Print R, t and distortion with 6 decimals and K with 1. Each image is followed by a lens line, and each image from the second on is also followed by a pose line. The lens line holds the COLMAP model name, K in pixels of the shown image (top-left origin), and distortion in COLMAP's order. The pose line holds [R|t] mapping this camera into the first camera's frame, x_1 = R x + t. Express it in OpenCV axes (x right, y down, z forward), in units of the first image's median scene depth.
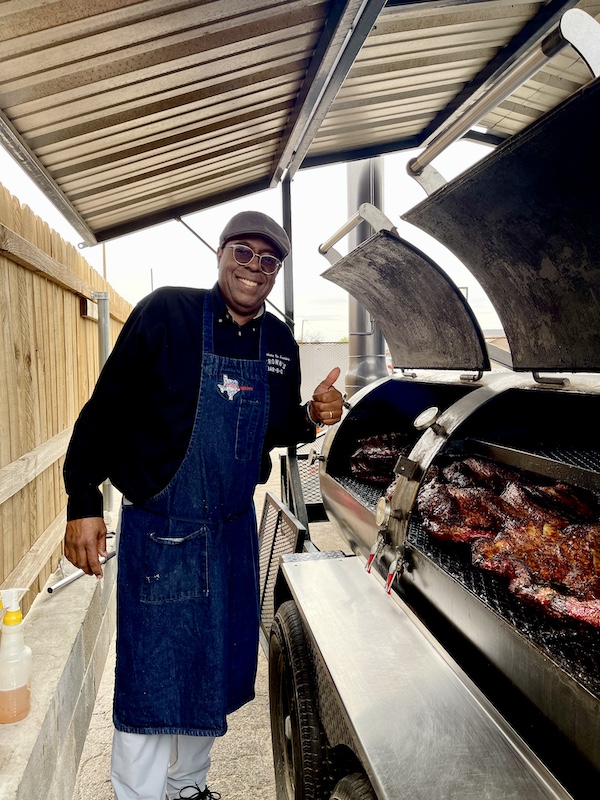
lens RADIAL K [[609.9, 0, 300.0], [0, 609.9, 400.0], [0, 0, 1]] dist [0.073954, -0.001063]
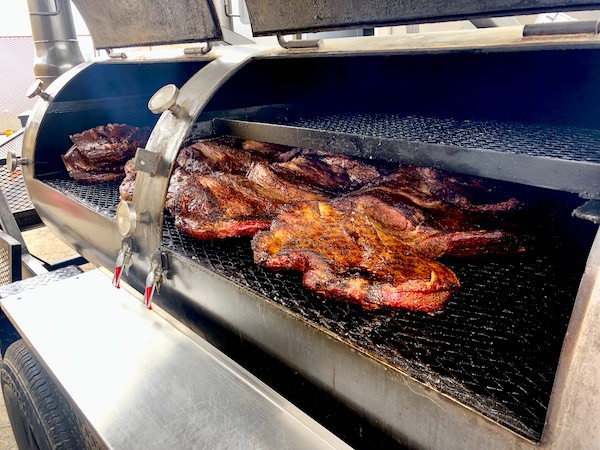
lens RADIAL K [[492.6, 0, 300.0], [0, 492.6, 225.0], [0, 0, 1]] dist [0.012679, 0.002679]
pose [[0.845776, -0.189017, 0.498934, -0.001086], [0.056945, 0.961781, 0.267833, 0.026303], [-0.530490, -0.198115, 0.824215, 0.323255]]
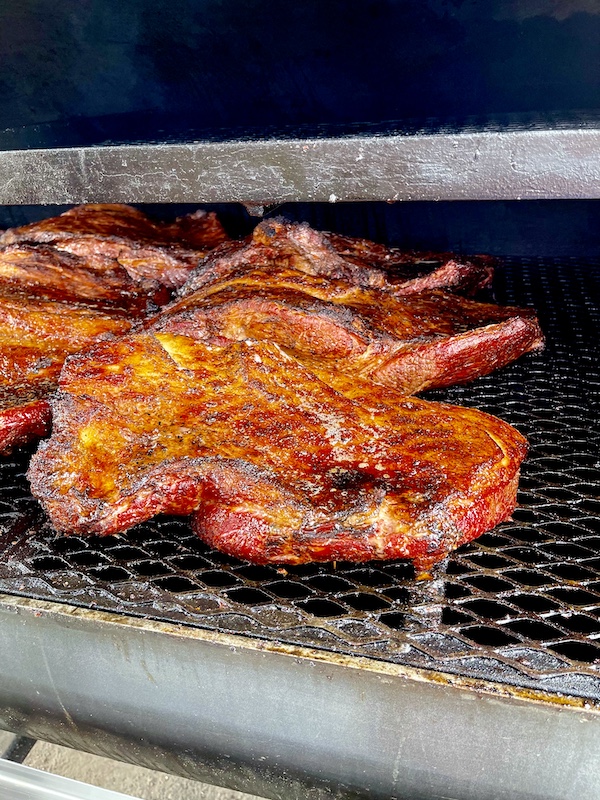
lens RADIAL K [[609.9, 0, 300.0], [0, 609.9, 400.0], [0, 0, 1]] dist [0.073954, -0.001063]
pose [[0.433317, -0.421661, 0.796516, 0.083520], [0.108832, 0.901813, 0.418196, 0.065343], [-0.894646, -0.094525, 0.436662, 0.595439]]
